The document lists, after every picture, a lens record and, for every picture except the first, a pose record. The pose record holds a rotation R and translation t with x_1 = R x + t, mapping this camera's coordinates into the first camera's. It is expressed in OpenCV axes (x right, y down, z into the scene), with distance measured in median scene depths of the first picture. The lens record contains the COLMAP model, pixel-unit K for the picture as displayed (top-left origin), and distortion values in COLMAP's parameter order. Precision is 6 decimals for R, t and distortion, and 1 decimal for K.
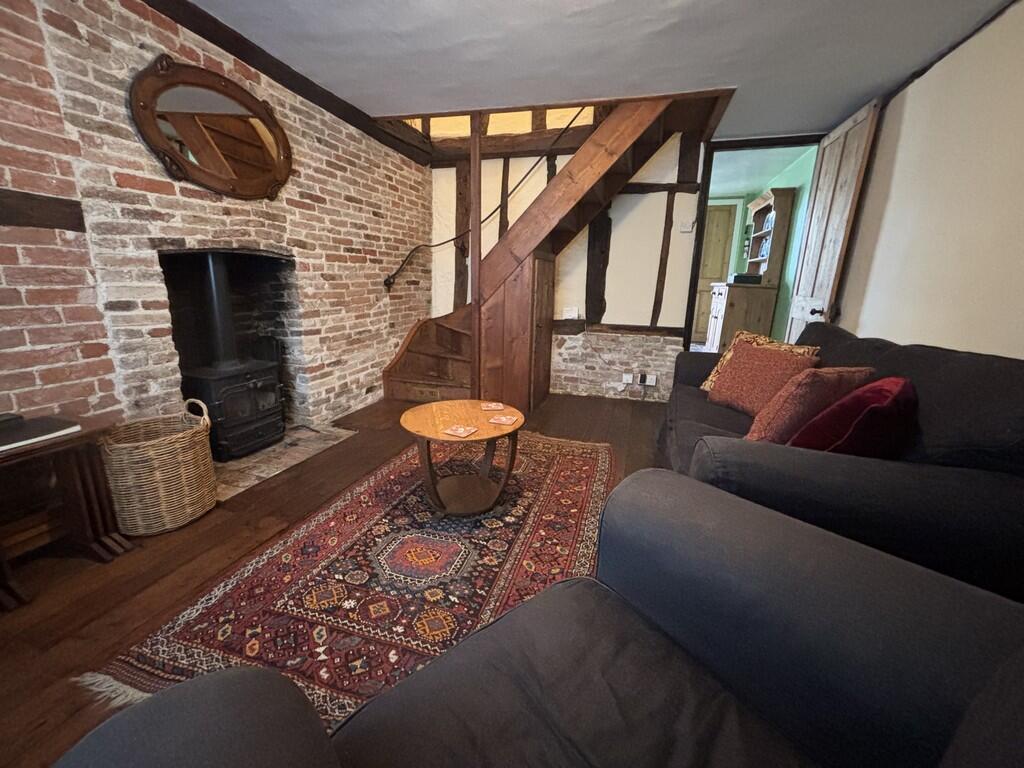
lens RADIAL K [[415.2, 0, 514.3], [0, 415.2, 382.3], [0, 0, 1]] dist [-0.003687, 0.000409]
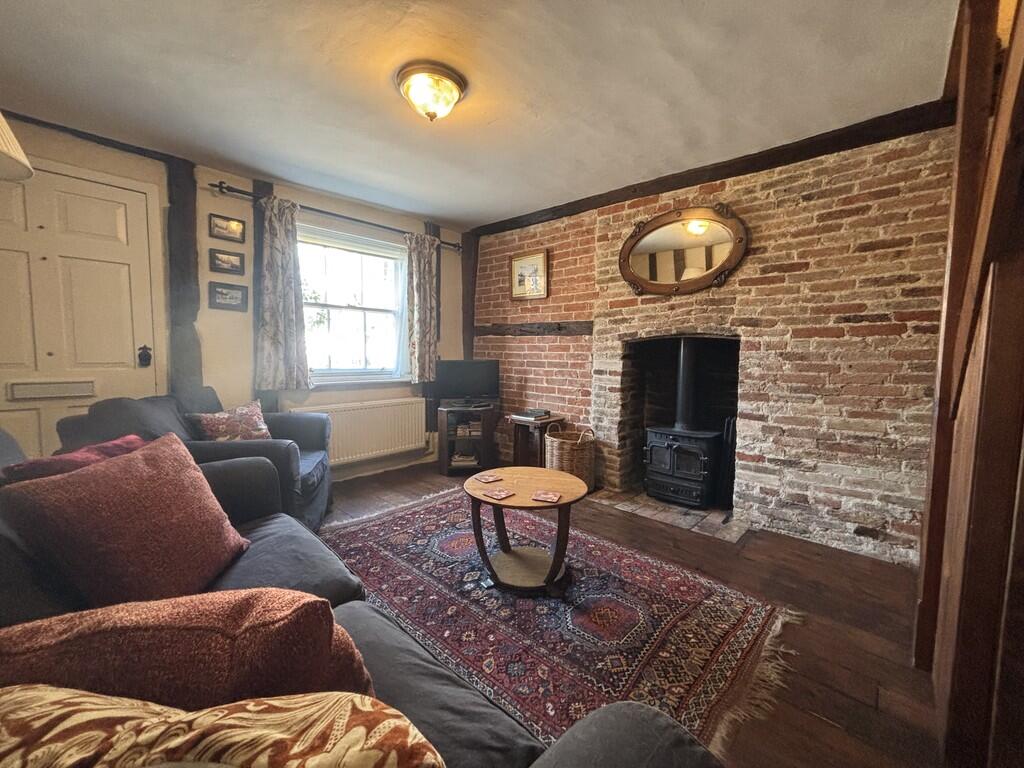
lens RADIAL K [[415.2, 0, 514.5], [0, 415.2, 385.3], [0, 0, 1]] dist [-0.003687, 0.000409]
pose [[-0.445716, 0.034998, -0.894490, 0.600430], [-0.235396, 0.959486, 0.154837, -0.227838], [0.863670, 0.279573, -0.419420, 1.023968]]
